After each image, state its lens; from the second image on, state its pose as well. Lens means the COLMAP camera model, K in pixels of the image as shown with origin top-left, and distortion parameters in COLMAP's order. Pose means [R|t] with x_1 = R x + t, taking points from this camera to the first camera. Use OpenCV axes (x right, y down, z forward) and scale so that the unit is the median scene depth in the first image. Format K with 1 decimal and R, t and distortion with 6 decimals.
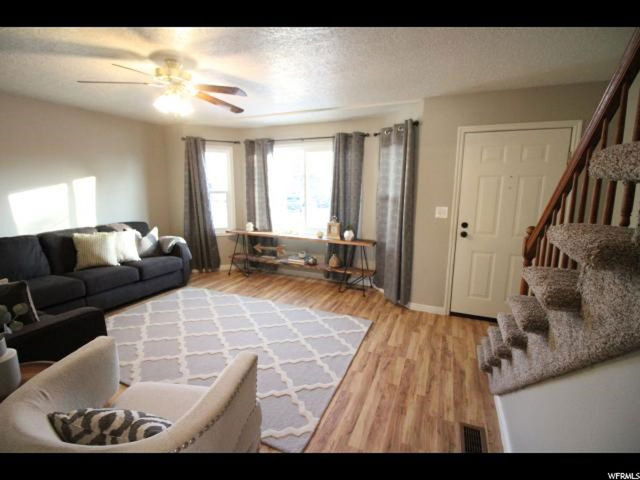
lens RADIAL K [[295.2, 0, 319.2], [0, 295.2, 237.3], [0, 0, 1]] dist [0.001463, -0.015052]
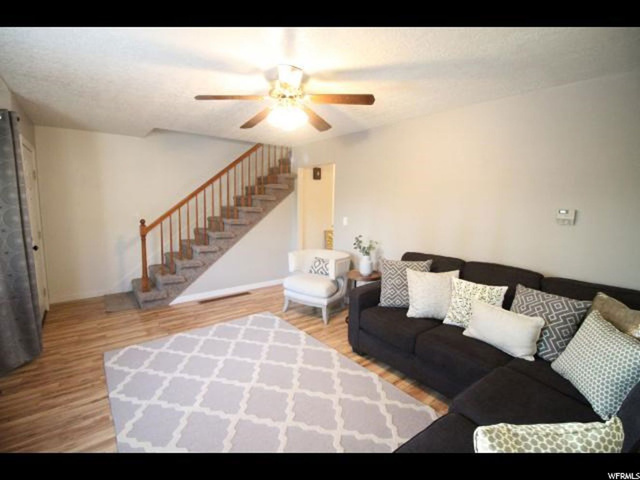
lens RADIAL K [[295.2, 0, 319.2], [0, 295.2, 237.3], [0, 0, 1]] dist [0.001463, -0.015052]
pose [[-0.884502, -0.079978, 0.459629, -0.752039], [0.057510, 0.958991, 0.277541, -0.246624], [-0.462977, 0.271919, -0.843630, 1.346972]]
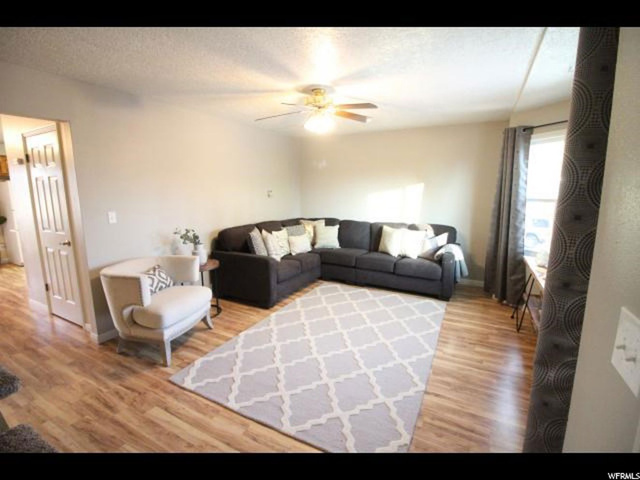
lens RADIAL K [[295.2, 0, 319.2], [0, 295.2, 237.3], [0, 0, 1]] dist [0.001463, -0.015052]
pose [[-0.084710, 0.150526, -0.984970, 0.585967], [-0.173066, 0.971275, 0.163317, -0.140426], [0.981261, 0.184299, -0.056226, 0.839890]]
